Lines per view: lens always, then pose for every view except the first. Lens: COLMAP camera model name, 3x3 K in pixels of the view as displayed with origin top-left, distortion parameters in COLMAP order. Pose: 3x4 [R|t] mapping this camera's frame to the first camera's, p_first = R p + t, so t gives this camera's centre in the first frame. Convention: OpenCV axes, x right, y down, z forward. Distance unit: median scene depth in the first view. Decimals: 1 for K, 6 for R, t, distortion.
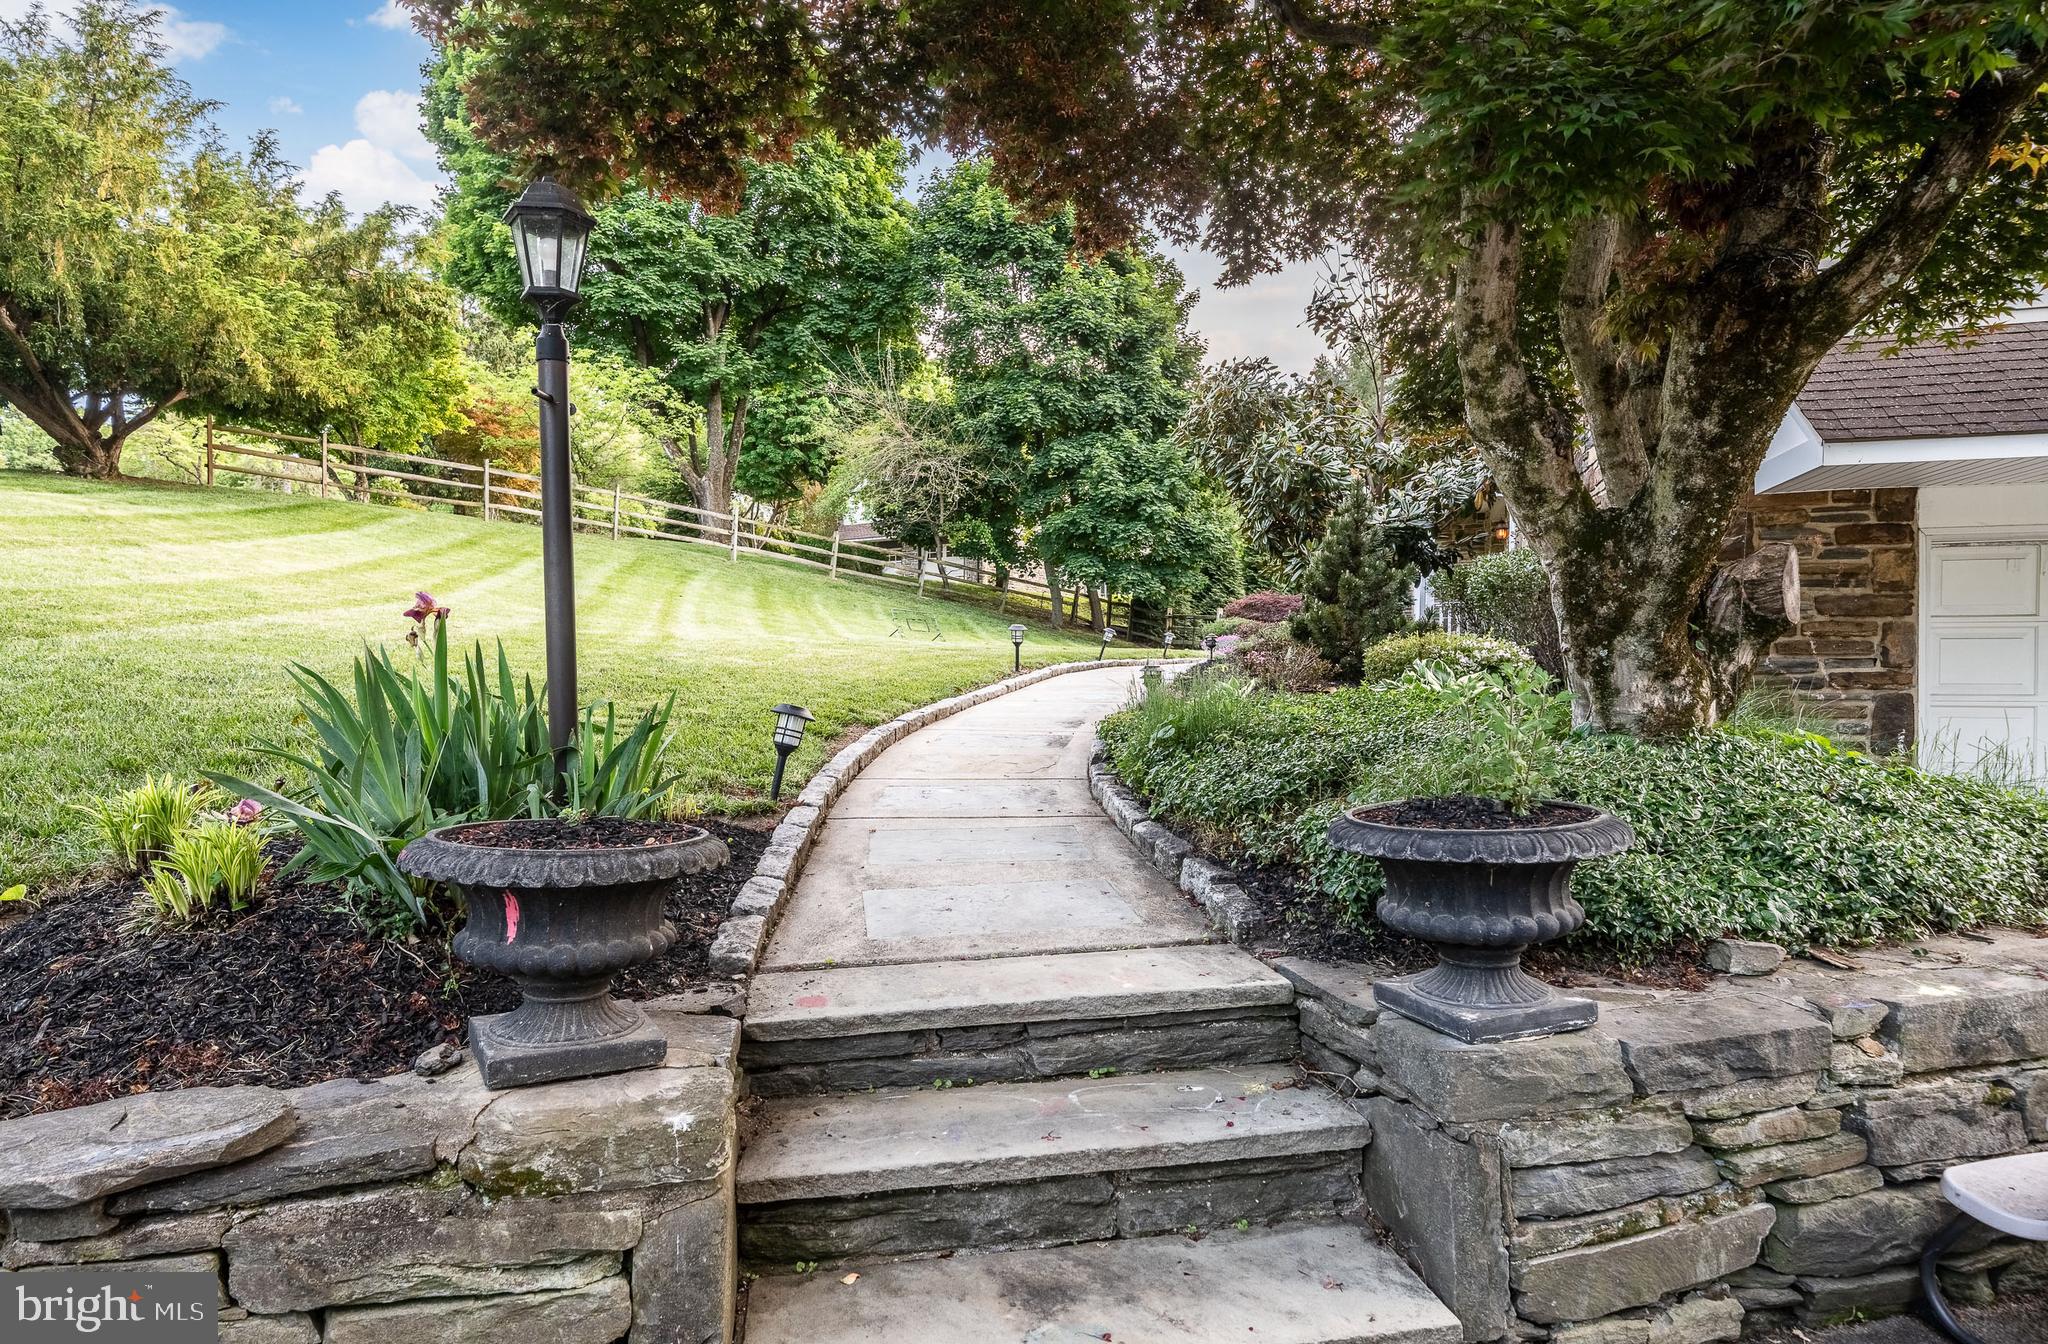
lens RADIAL K [[1137.1, 0, 1015.5], [0, 1137.1, 663.1], [0, 0, 1]] dist [0.004165, 0.000819]
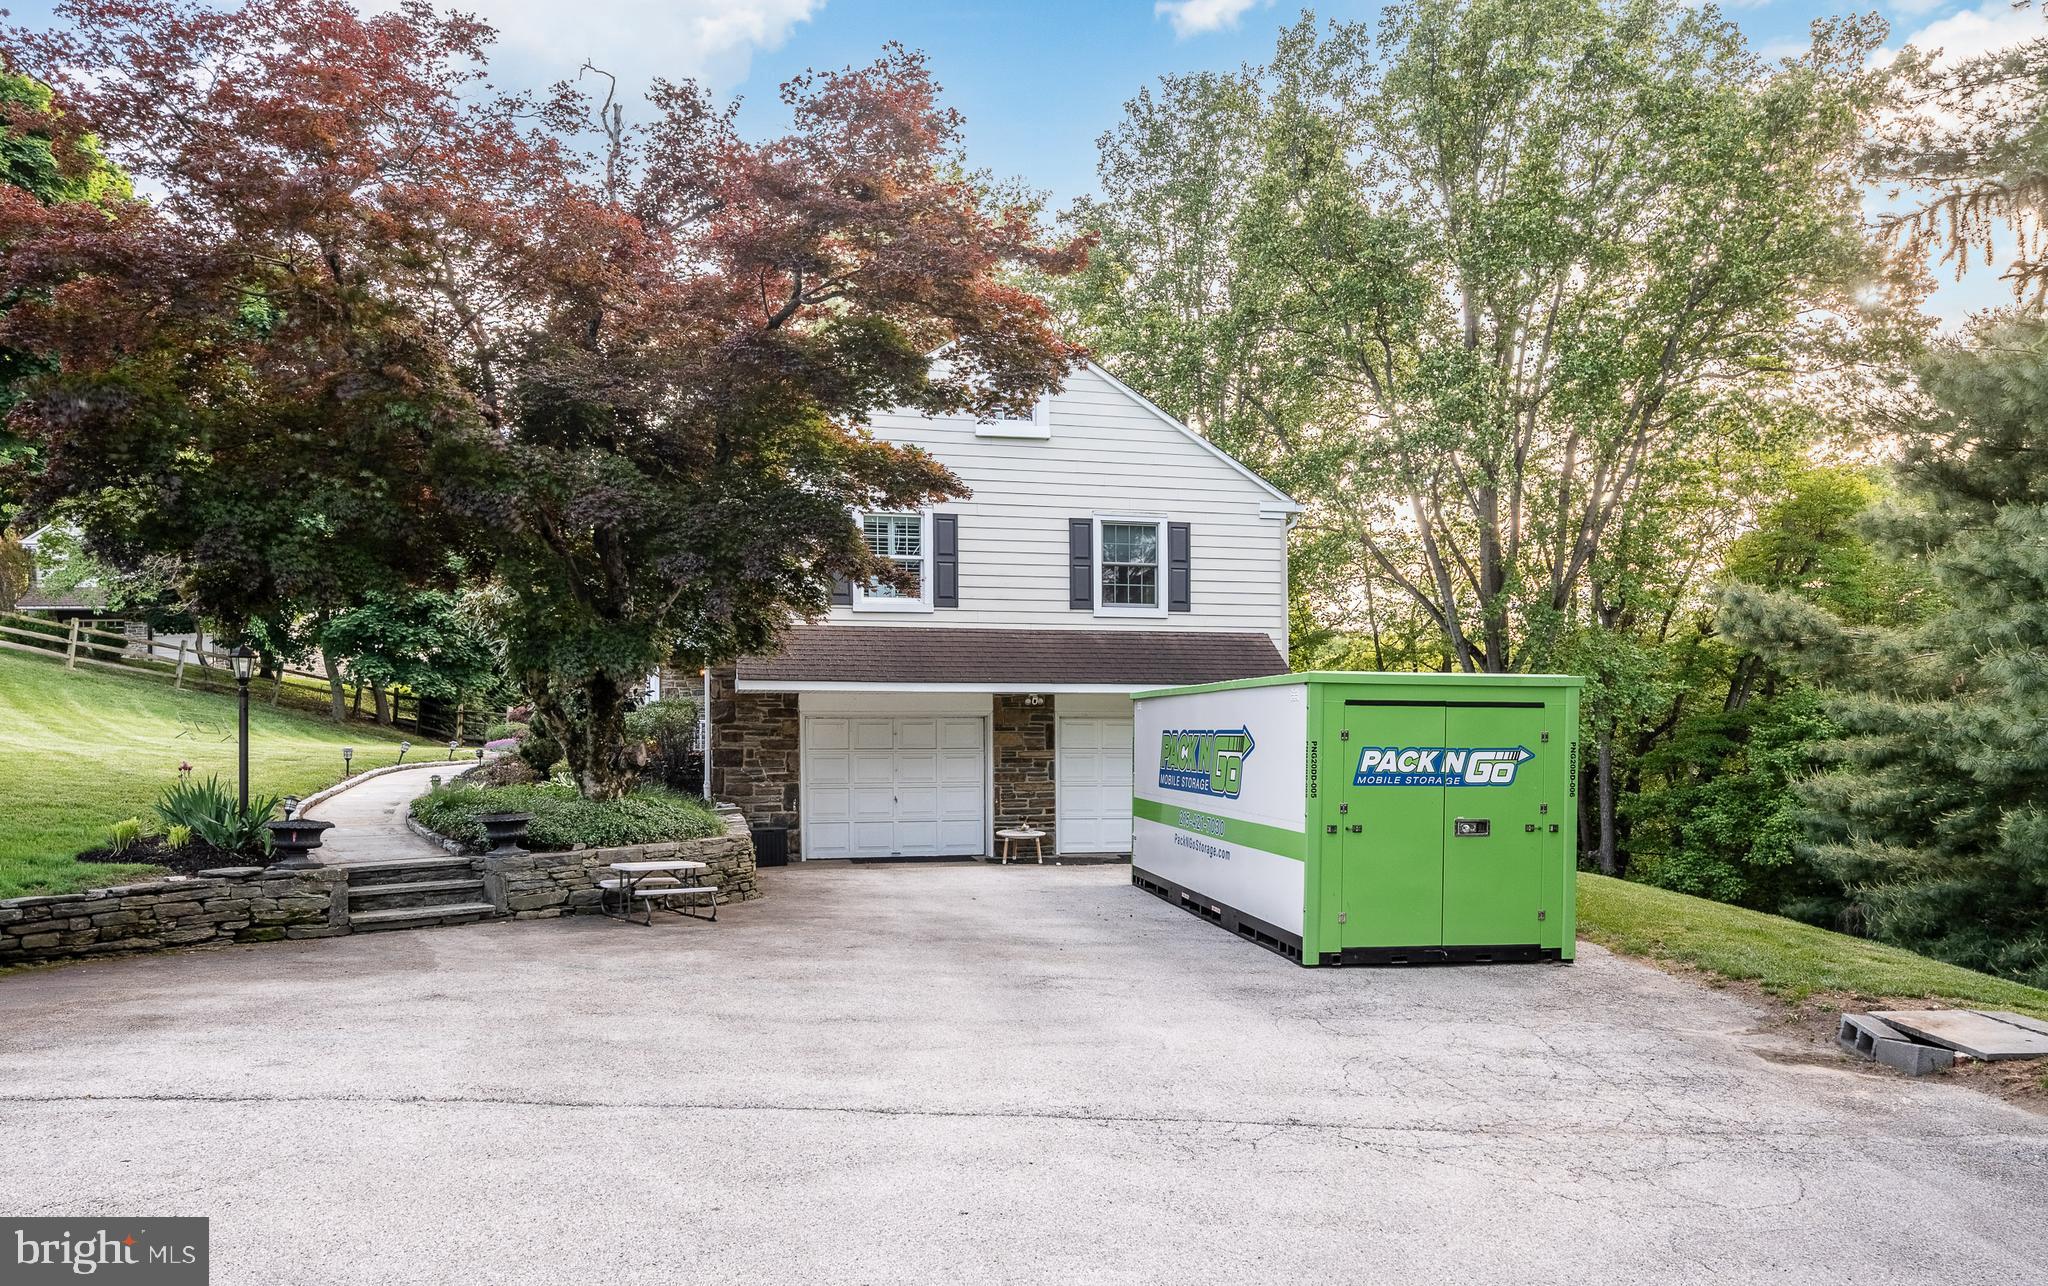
lens RADIAL K [[1327.5, 0, 1031.8], [0, 1327.5, 747.2], [0, 0, 1]] dist [0.003499, -0.002609]
pose [[0.860501, 0.000080, 0.509448, -0.037633], [-0.000316, 1.000000, 0.000376, -0.010553], [-0.509448, -0.000485, 0.860501, -0.344467]]
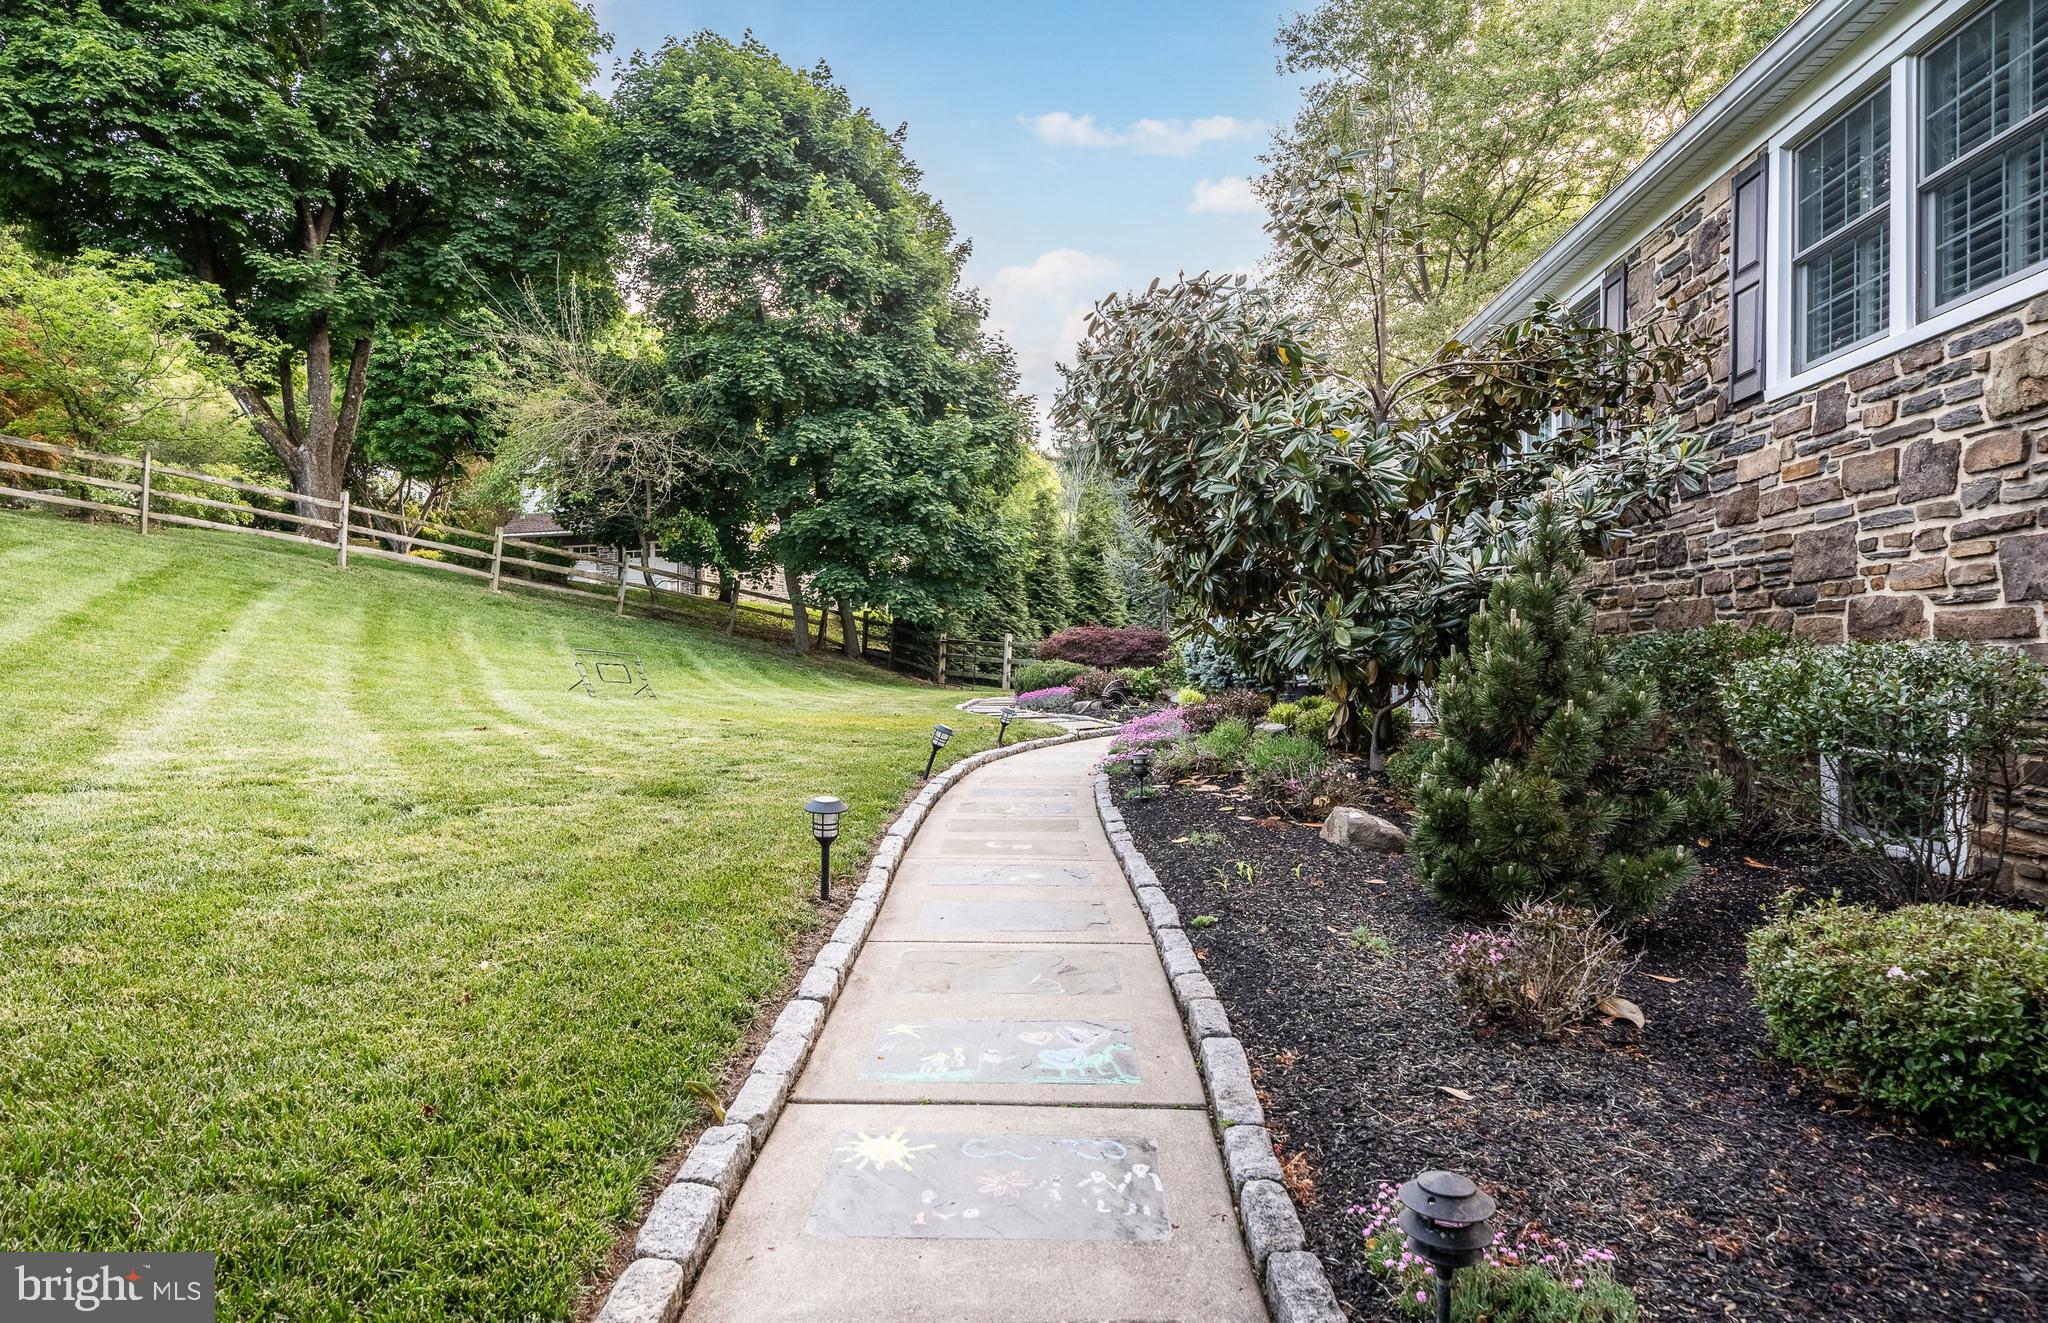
lens RADIAL K [[1245.4, 0, 1013.0], [0, 1245.4, 671.0], [0, 0, 1]] dist [0.023347, -0.004428]
pose [[0.976077, -0.003185, 0.217401, -0.009116], [0.002780, 0.999994, 0.002169, -0.023490], [-0.217406, -0.001513, 0.976080, 0.136914]]
